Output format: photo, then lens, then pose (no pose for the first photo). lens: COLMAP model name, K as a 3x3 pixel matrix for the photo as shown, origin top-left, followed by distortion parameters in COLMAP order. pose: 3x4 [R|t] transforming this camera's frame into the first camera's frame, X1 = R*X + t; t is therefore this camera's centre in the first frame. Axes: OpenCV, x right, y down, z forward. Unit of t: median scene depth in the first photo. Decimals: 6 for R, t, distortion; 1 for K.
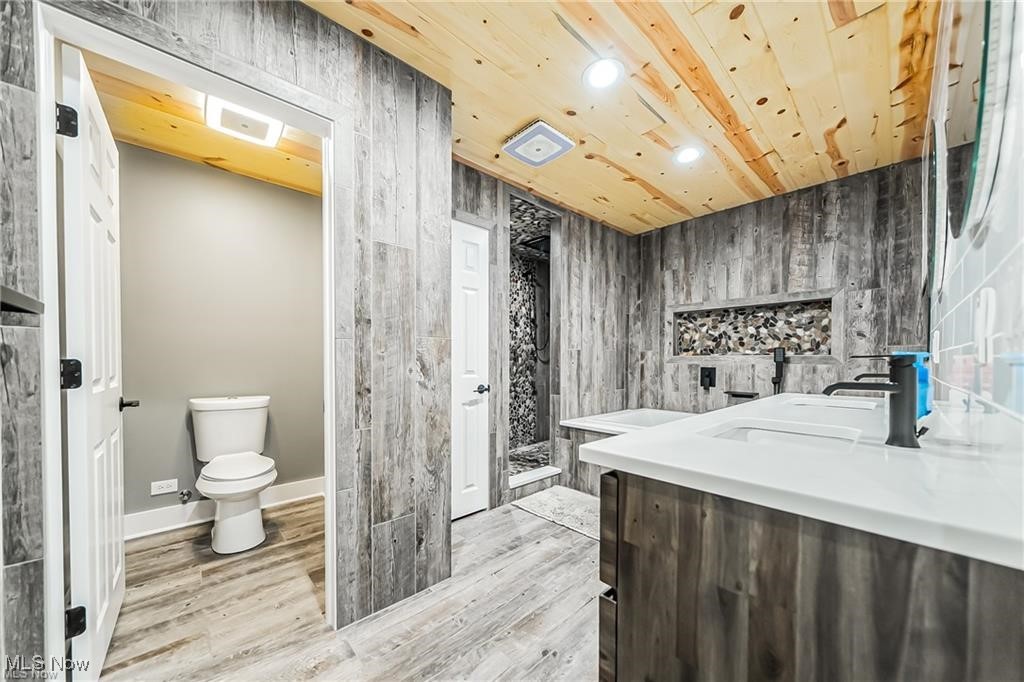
lens RADIAL K [[354.2, 0, 495.2], [0, 354.2, 365.6], [0, 0, 1]] dist [-0.006480, 0.000082]
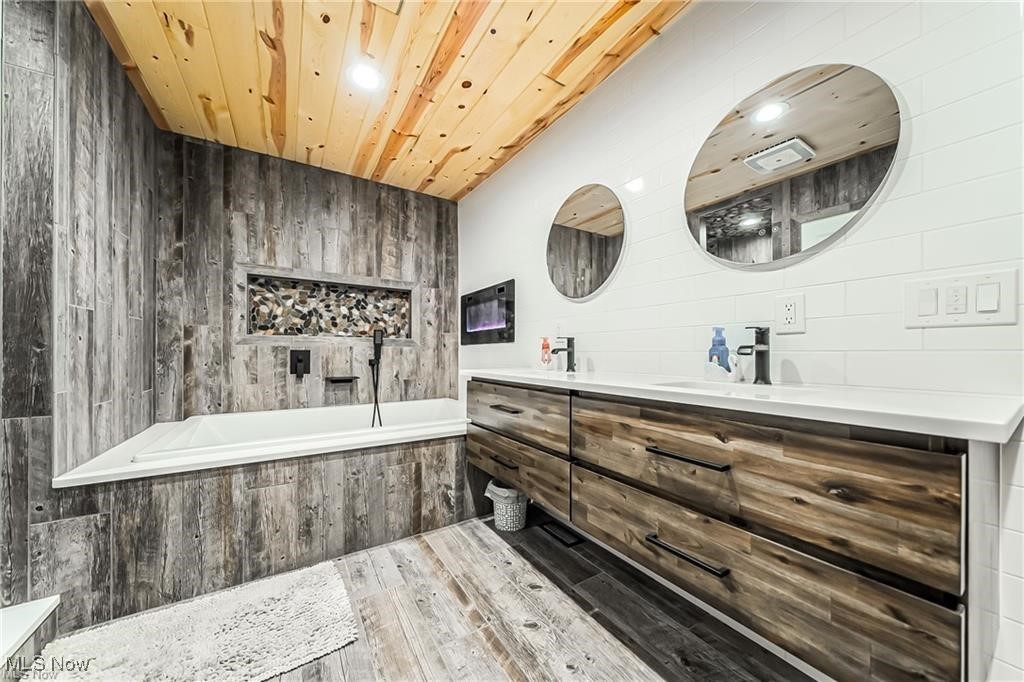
lens RADIAL K [[354.2, 0, 511.0], [0, 354.2, 351.8], [0, 0, 1]] dist [-0.006480, 0.000082]
pose [[0.150482, 0.001088, 0.988612, -0.131048], [0.009031, 0.999956, -0.002475, 0.015590], [-0.988572, 0.009300, 0.150465, 0.407362]]
